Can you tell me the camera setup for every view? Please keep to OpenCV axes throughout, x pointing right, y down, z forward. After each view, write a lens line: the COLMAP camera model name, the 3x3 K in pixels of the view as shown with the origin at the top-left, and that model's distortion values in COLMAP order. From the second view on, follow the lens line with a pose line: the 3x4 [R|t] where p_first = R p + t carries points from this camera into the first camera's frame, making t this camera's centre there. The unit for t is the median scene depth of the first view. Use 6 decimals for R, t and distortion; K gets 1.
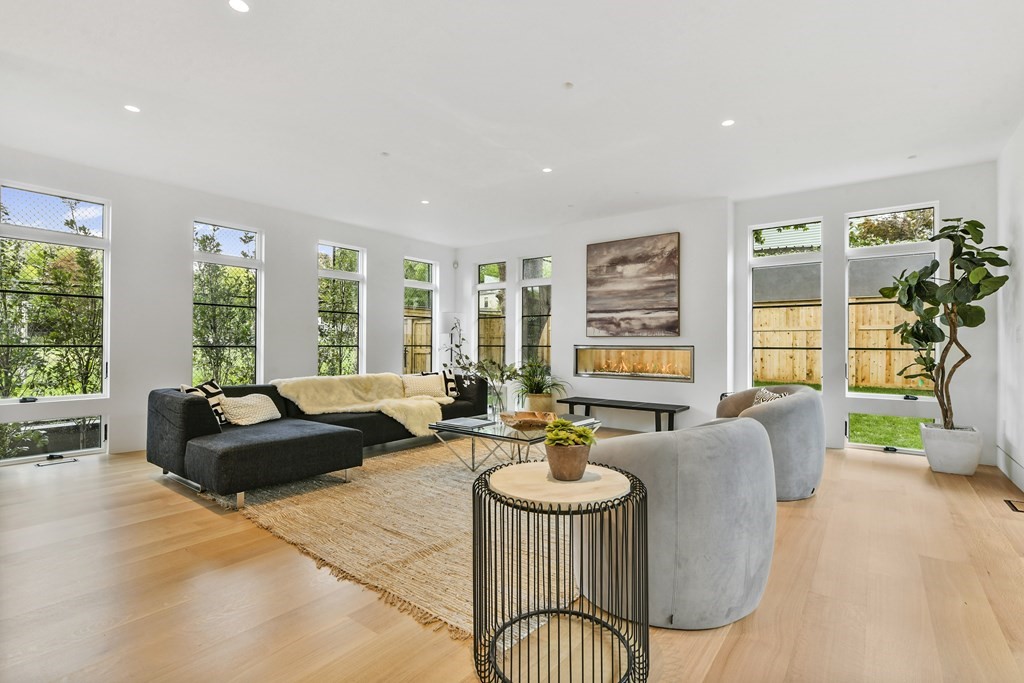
lens RADIAL K [[468.8, 0, 516.7], [0, 468.8, 339.8], [0, 0, 1]] dist [0.017340, 0.000223]
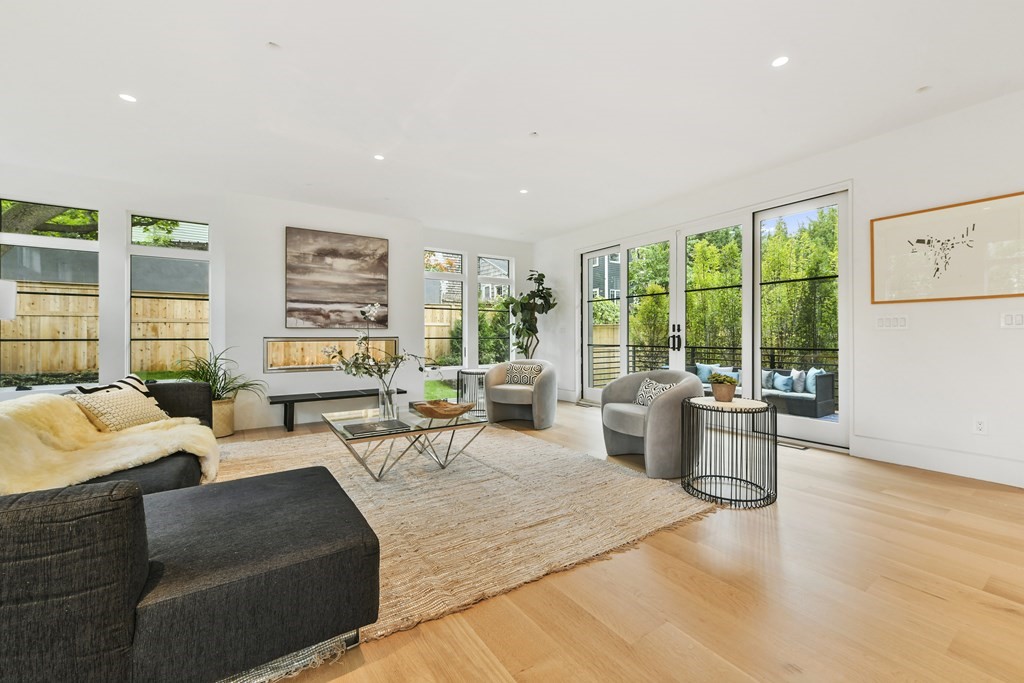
lens RADIAL K [[412.6, 0, 515.4], [0, 412.6, 340.1], [0, 0, 1]] dist [-0.001675, 0.001634]
pose [[0.325796, -0.014939, 0.945322, -0.495723], [-0.004640, 0.999838, 0.017400, 0.001179], [-0.945429, -0.010055, 0.325674, 0.343815]]
